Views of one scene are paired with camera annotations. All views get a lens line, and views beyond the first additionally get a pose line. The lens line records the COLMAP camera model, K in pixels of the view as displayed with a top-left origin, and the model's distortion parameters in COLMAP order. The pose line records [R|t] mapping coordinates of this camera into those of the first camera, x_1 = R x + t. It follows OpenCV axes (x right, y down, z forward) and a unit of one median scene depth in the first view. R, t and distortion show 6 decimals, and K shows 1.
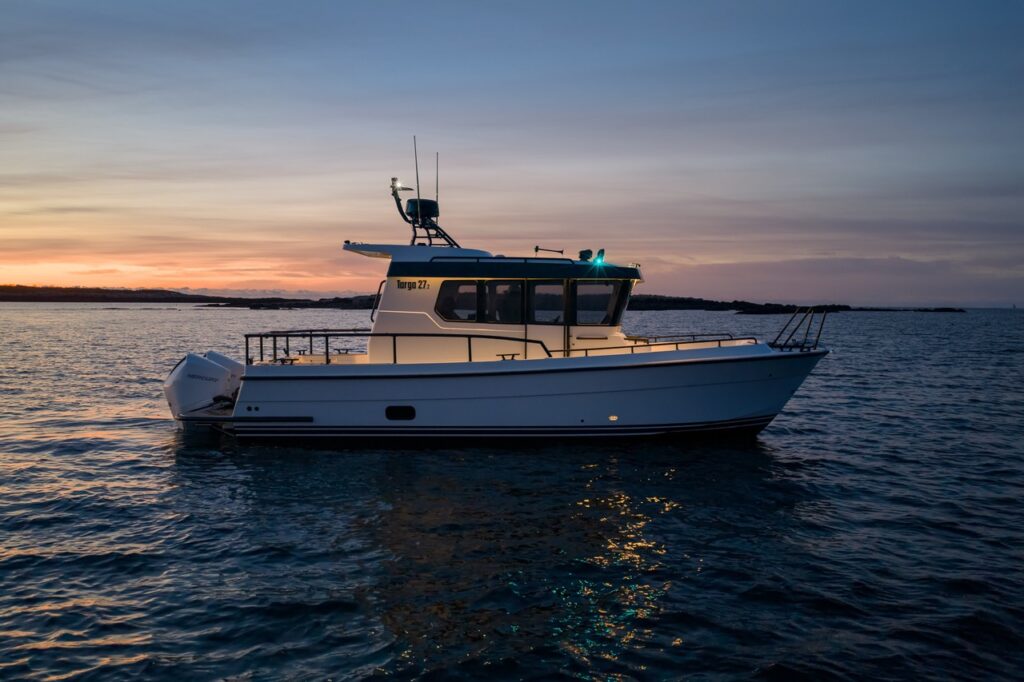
lens RADIAL K [[851.0, 0, 512.8], [0, 851.0, 320.0], [0, 0, 1]] dist [0.000877, -0.003957]
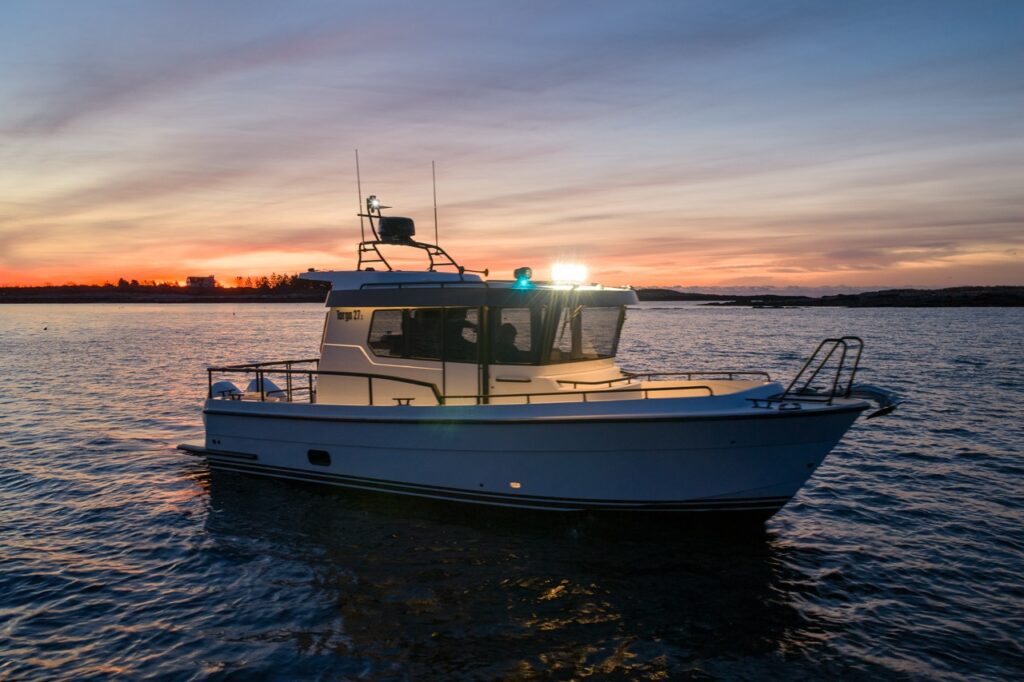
lens RADIAL K [[851.0, 0, 512.8], [0, 851.0, 320.0], [0, 0, 1]] dist [0.000877, -0.003957]
pose [[0.845197, -0.010173, -0.534359, 0.515296], [0.012332, 0.999924, 0.000469, -0.034941], [0.534313, -0.006986, 0.845258, 0.333093]]
